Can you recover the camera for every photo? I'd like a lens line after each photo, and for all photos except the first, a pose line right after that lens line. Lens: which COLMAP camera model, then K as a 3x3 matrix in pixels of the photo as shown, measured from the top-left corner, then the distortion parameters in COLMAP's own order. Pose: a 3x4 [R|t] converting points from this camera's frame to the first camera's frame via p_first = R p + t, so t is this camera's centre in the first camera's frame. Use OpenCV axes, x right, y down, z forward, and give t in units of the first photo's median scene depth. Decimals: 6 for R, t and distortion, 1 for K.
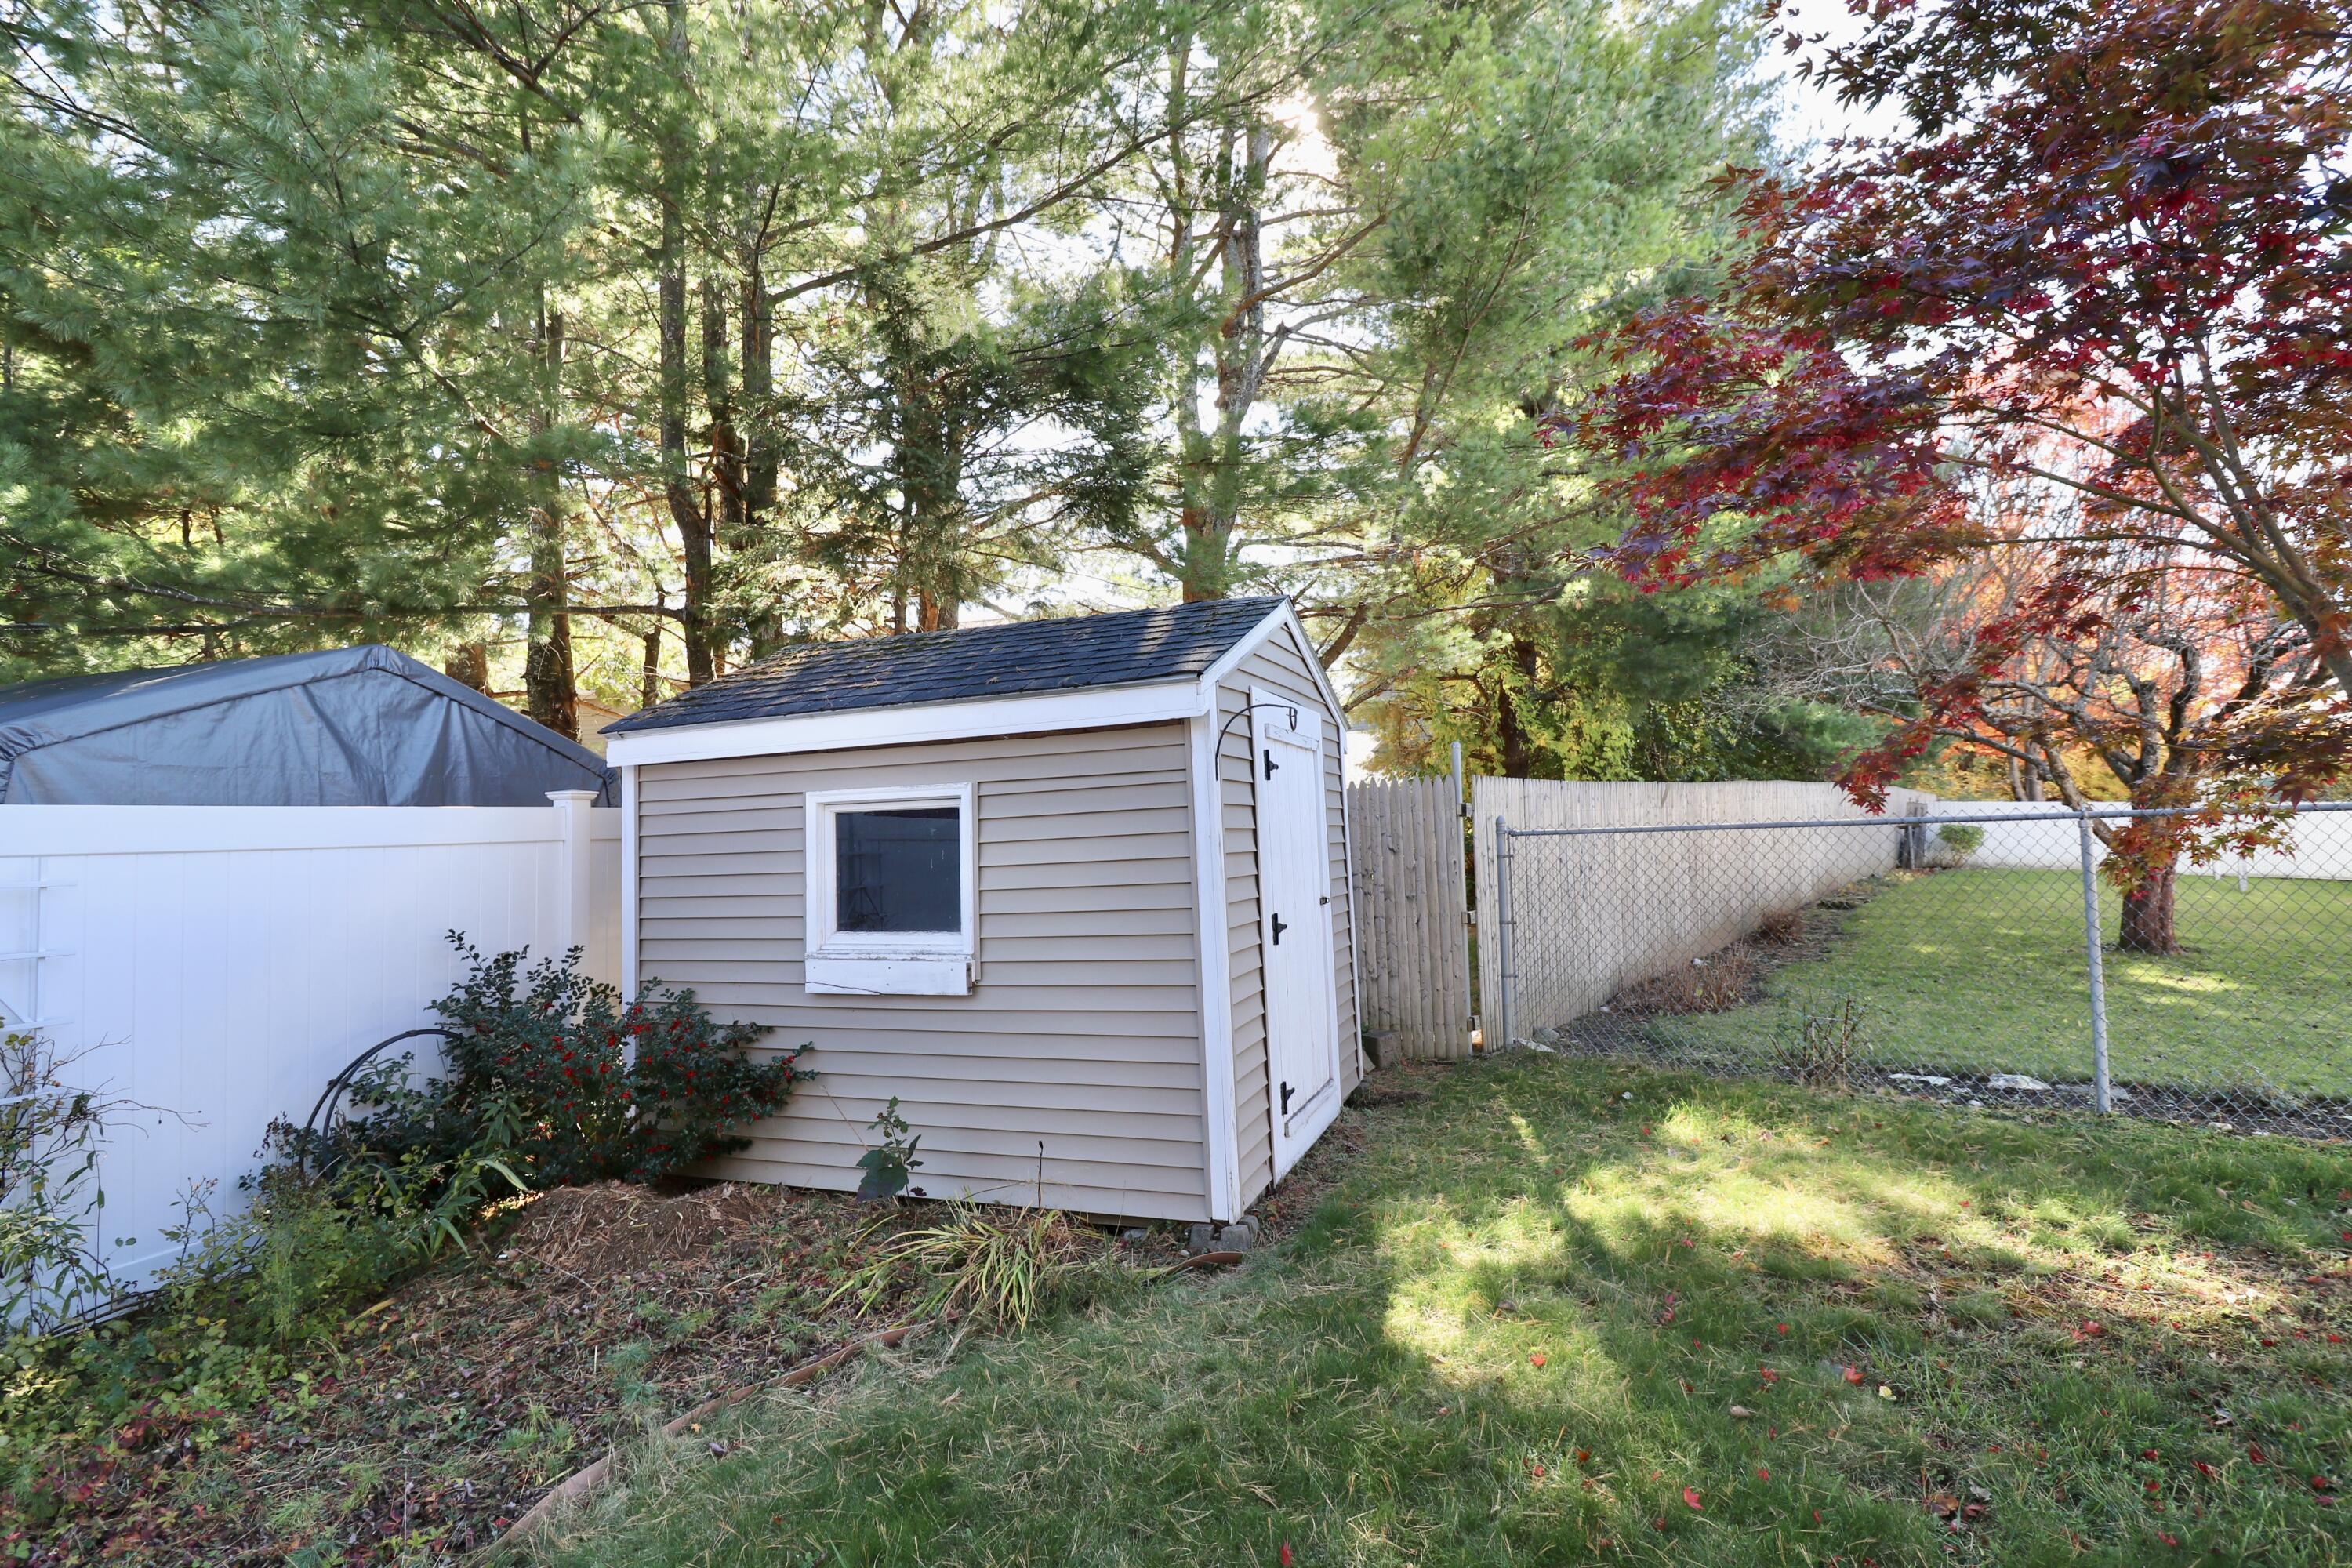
lens RADIAL K [[1096.3, 0, 1178.3], [0, 1096.3, 754.4], [0, 0, 1]] dist [-0.000838, -0.011221]
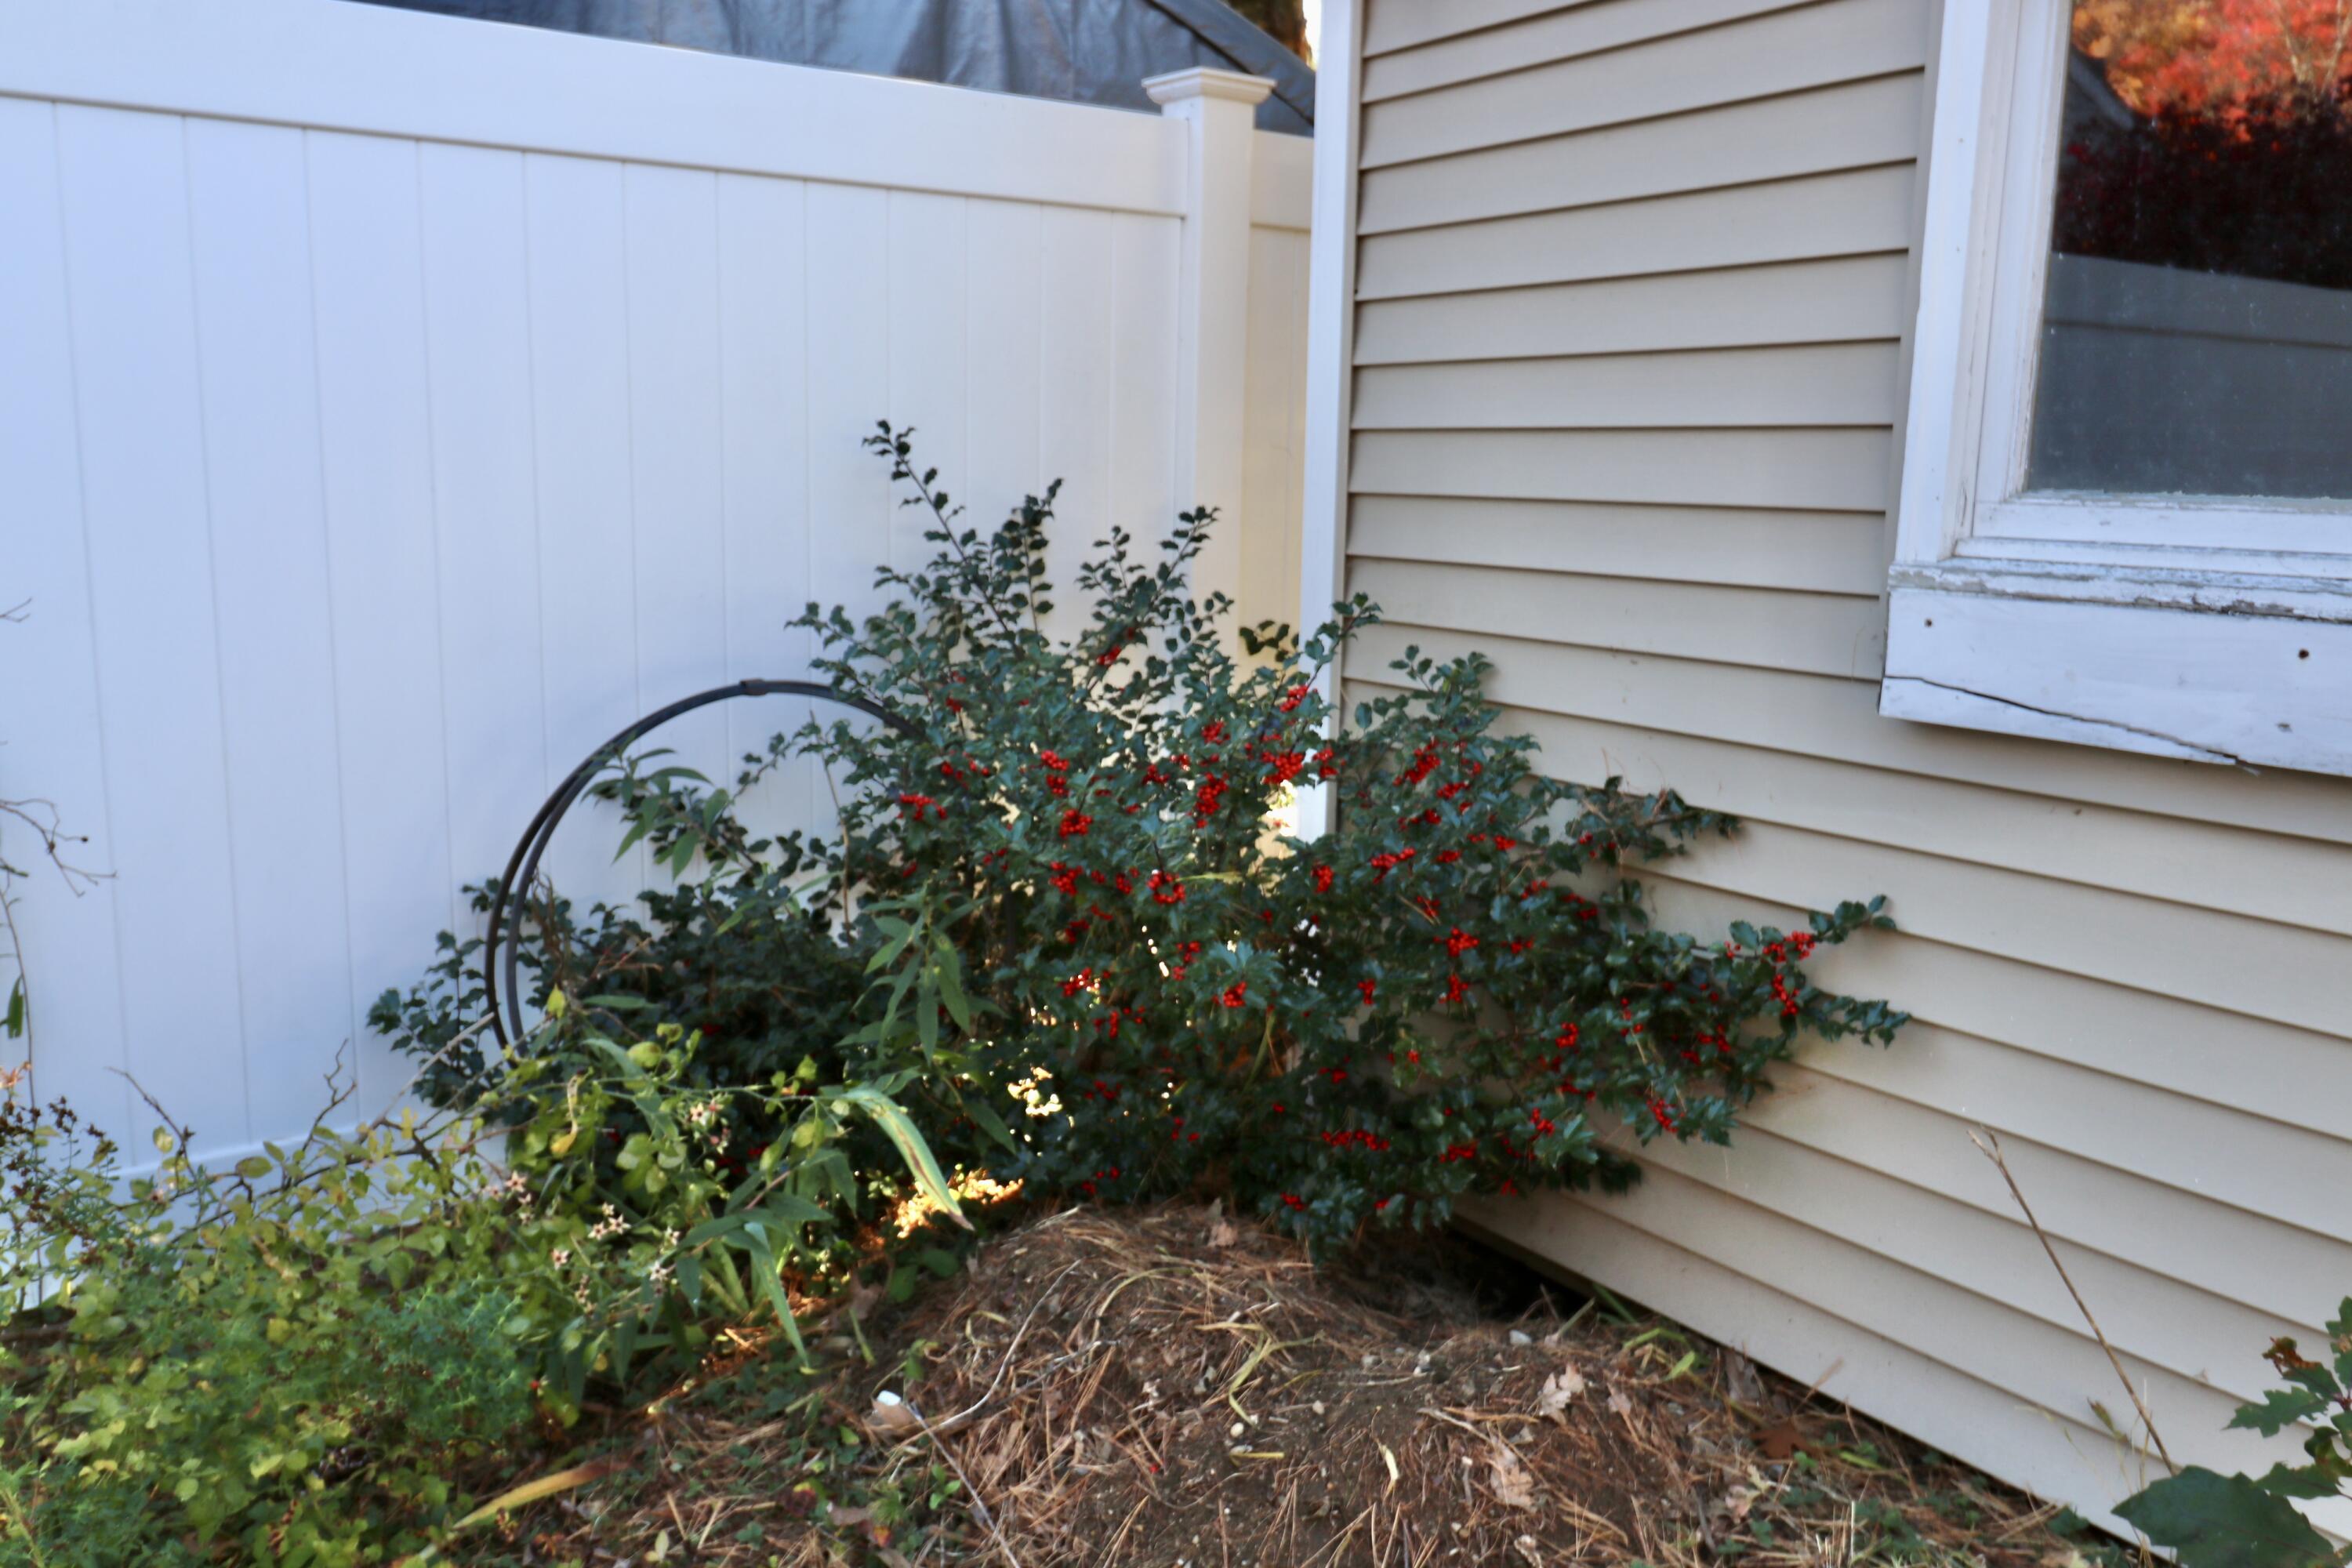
lens RADIAL K [[1866.8, 0, 1176.0], [0, 1866.8, 784.0], [0, 0, 1]] dist [0.040566, 0.000348]
pose [[0.826482, 0.148363, -0.543062, -0.230733], [-0.008902, 0.967972, 0.250899, 0.121200], [0.562893, -0.202529, 0.801332, 0.536763]]
